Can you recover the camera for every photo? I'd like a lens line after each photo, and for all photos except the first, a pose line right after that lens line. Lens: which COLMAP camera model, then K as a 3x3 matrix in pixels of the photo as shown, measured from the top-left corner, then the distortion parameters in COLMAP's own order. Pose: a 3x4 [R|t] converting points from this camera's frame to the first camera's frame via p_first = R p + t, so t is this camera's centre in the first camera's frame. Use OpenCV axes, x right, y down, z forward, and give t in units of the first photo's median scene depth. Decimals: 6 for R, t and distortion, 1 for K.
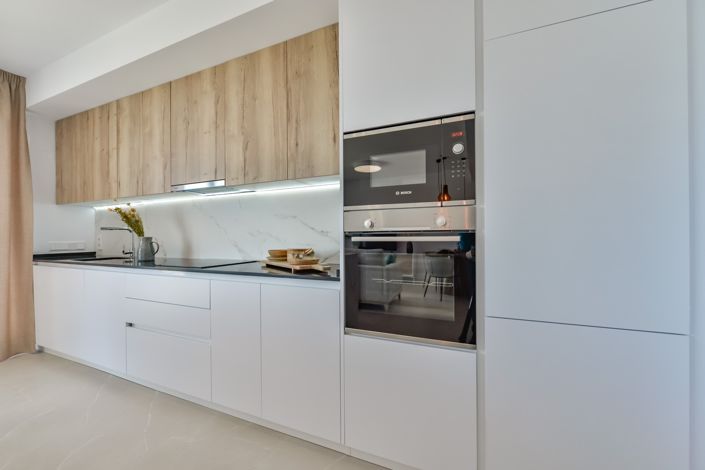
lens RADIAL K [[288.8, 0, 366.4], [0, 288.8, 238.7], [0, 0, 1]] dist [-0.001278, -0.000350]
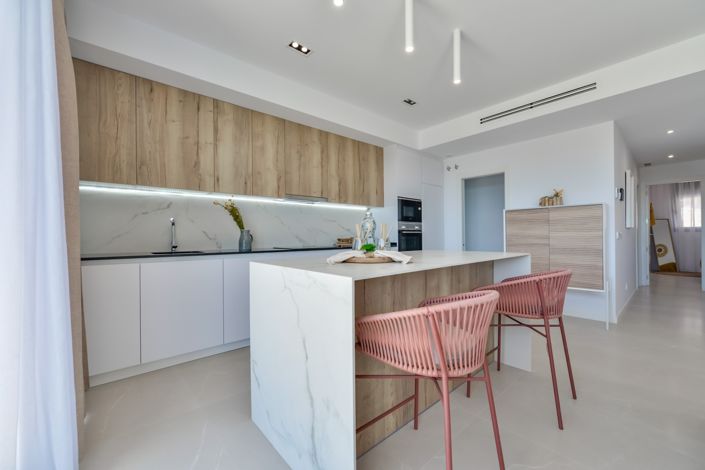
lens RADIAL K [[288.8, 0, 366.4], [0, 288.8, 238.7], [0, 0, 1]] dist [-0.001278, -0.000350]
pose [[0.384382, -0.003723, 0.923167, -1.952267], [0.008412, 0.999964, 0.000530, 0.040389], [-0.923136, 0.007562, 0.384400, 0.102902]]
